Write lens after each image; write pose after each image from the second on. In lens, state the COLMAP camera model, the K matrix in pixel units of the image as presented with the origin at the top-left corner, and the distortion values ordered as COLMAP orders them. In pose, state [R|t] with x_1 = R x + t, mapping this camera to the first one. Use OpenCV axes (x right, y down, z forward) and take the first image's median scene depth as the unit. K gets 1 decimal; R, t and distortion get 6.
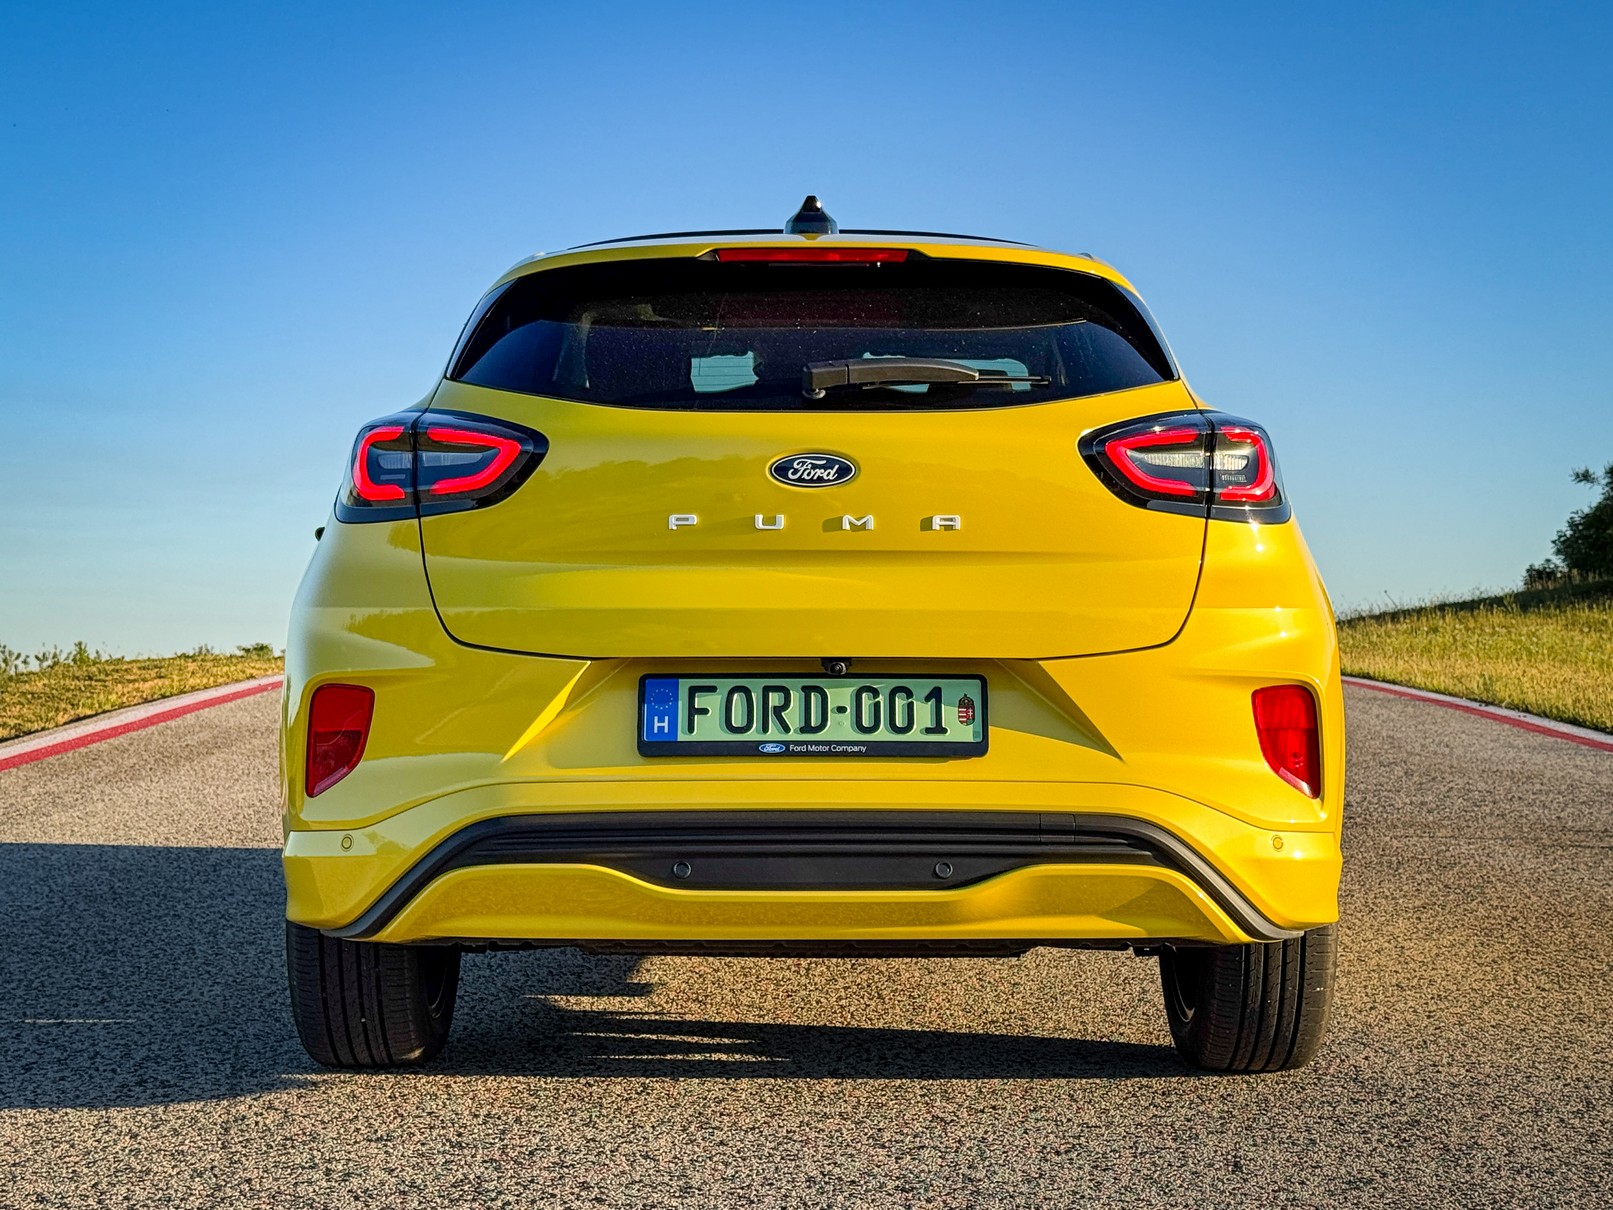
lens RADIAL K [[2643.4, 0, 814.5], [0, 2643.4, 685.6], [0, 0, 1]] dist [0.067159, 0.000000]
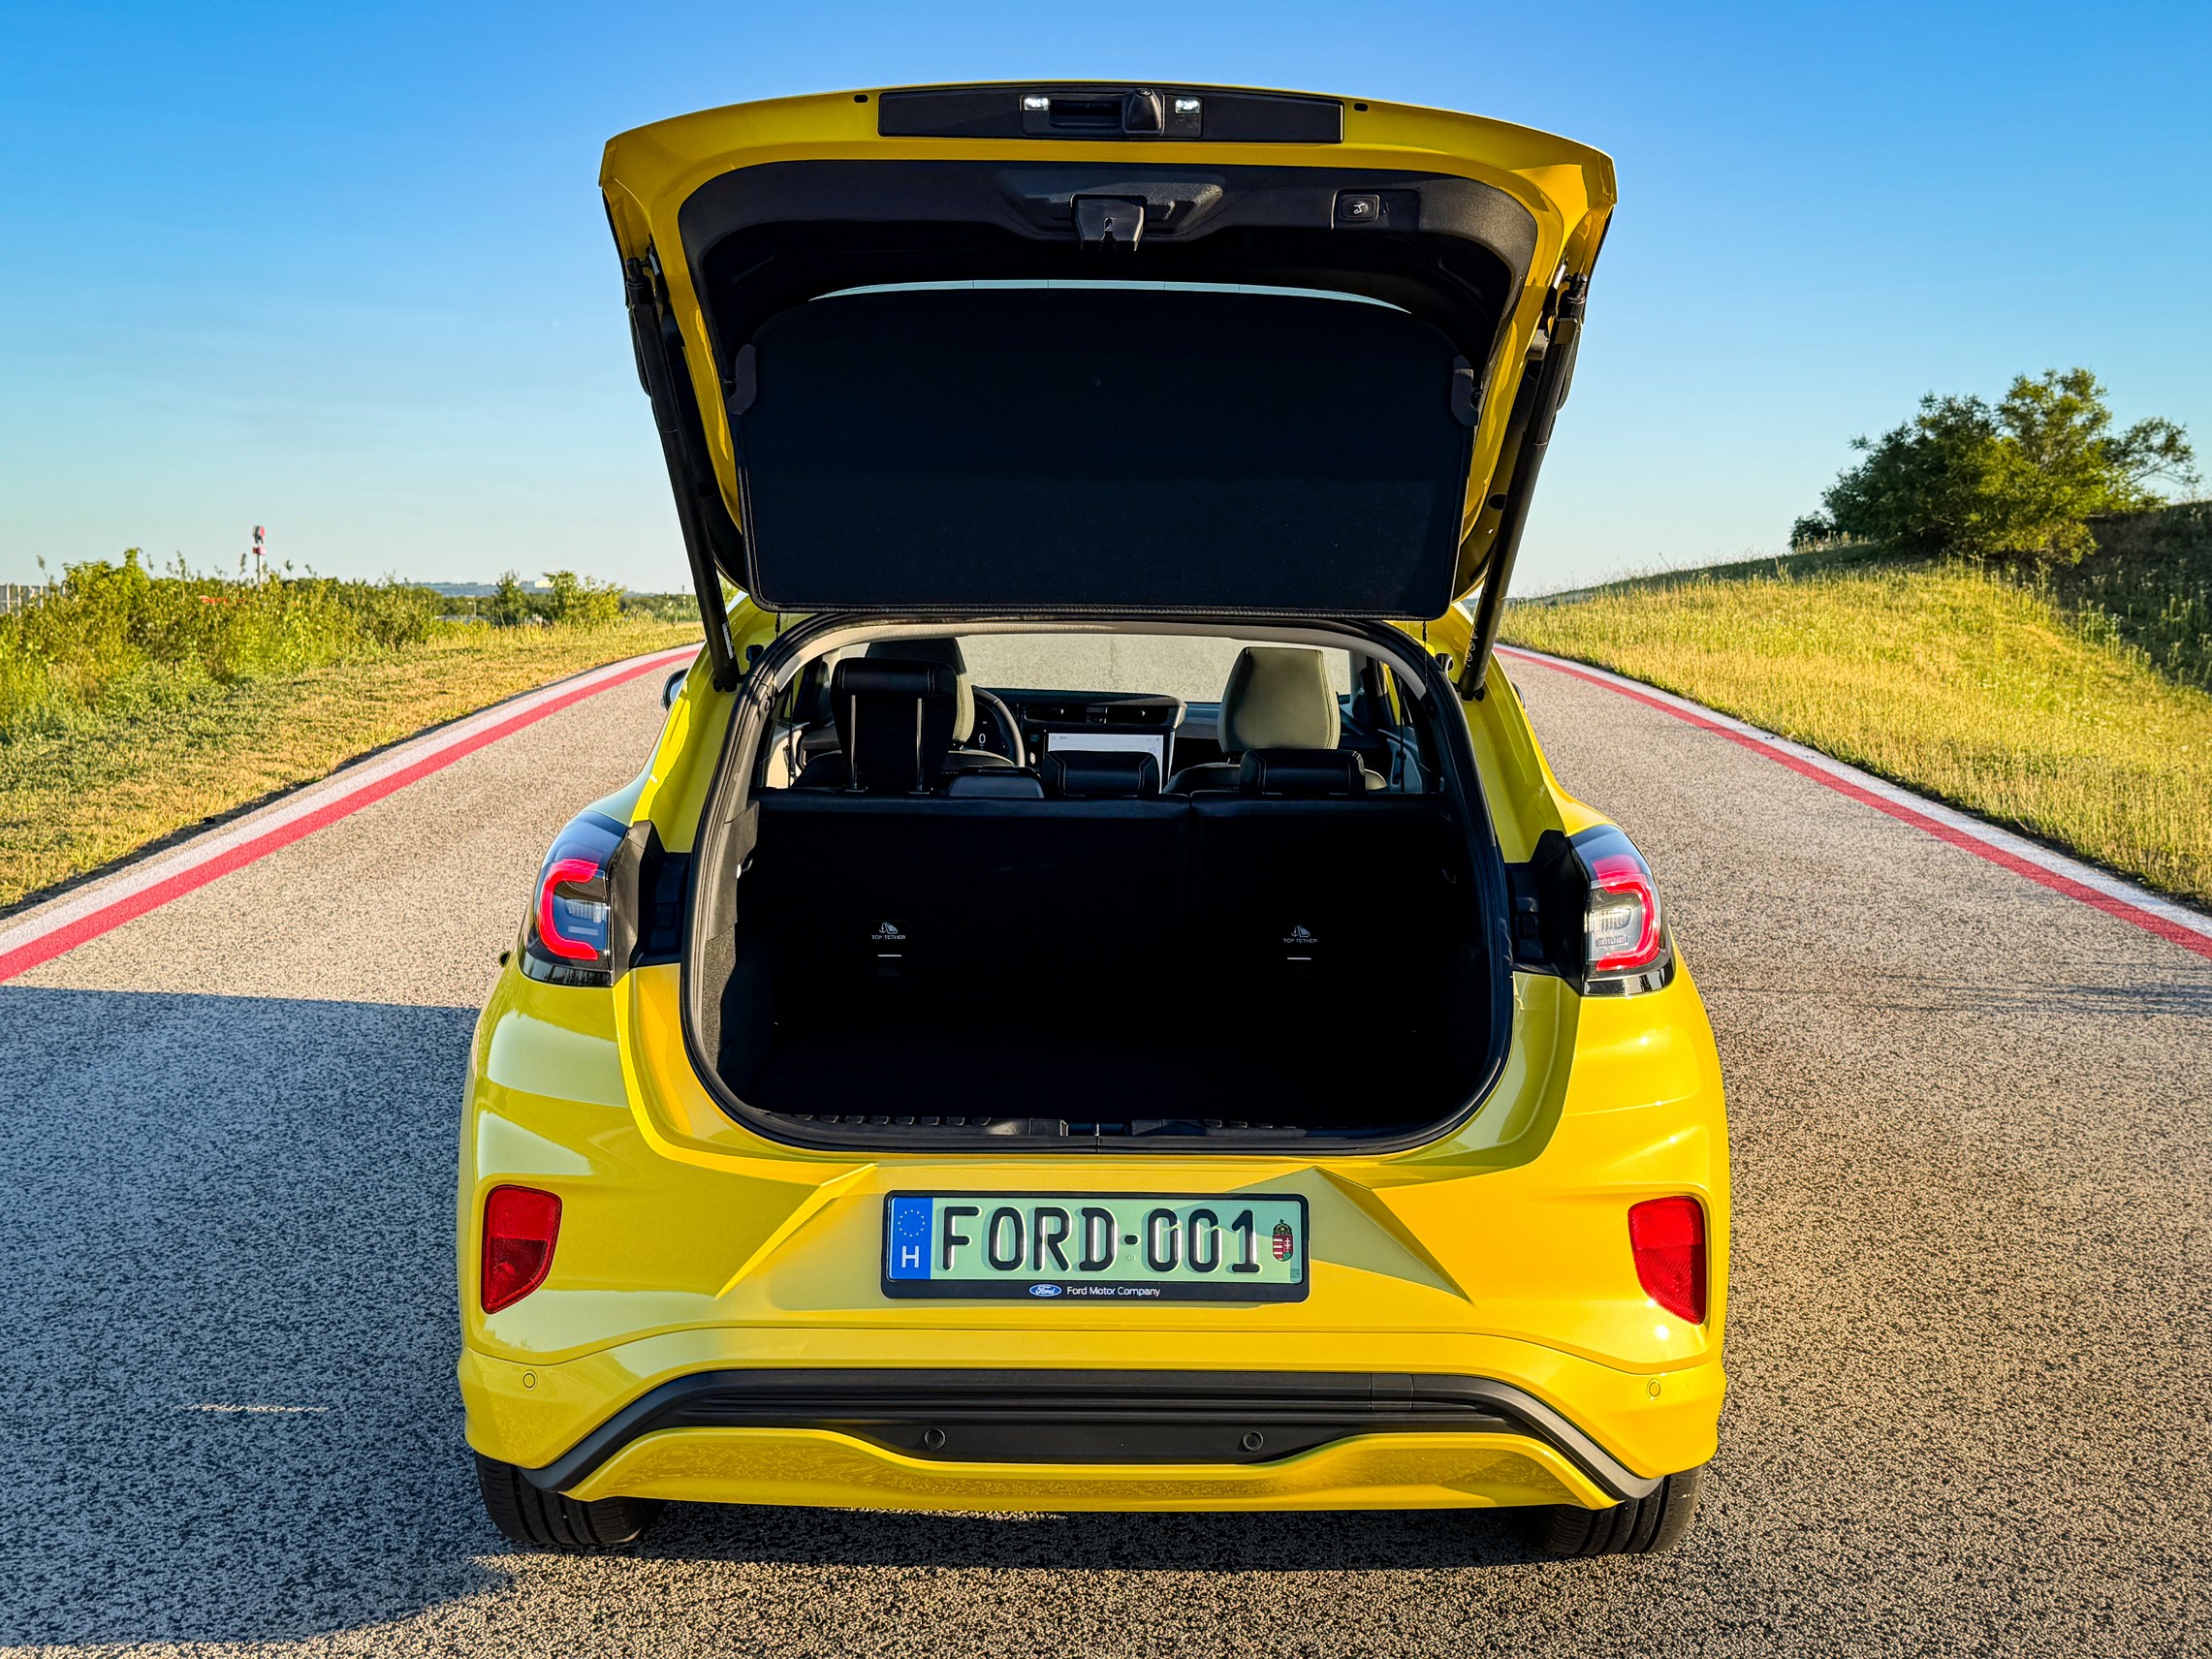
lens RADIAL K [[2512.8, 0, 1112.1], [0, 2512.8, 903.6], [0, 0, 1]] dist [0.051140, 0.000000]
pose [[0.999915, 0.011633, 0.005859, -0.001285], [-0.012245, 0.992872, 0.118552, -0.178642], [-0.004438, -0.118614, 0.992931, 0.226999]]
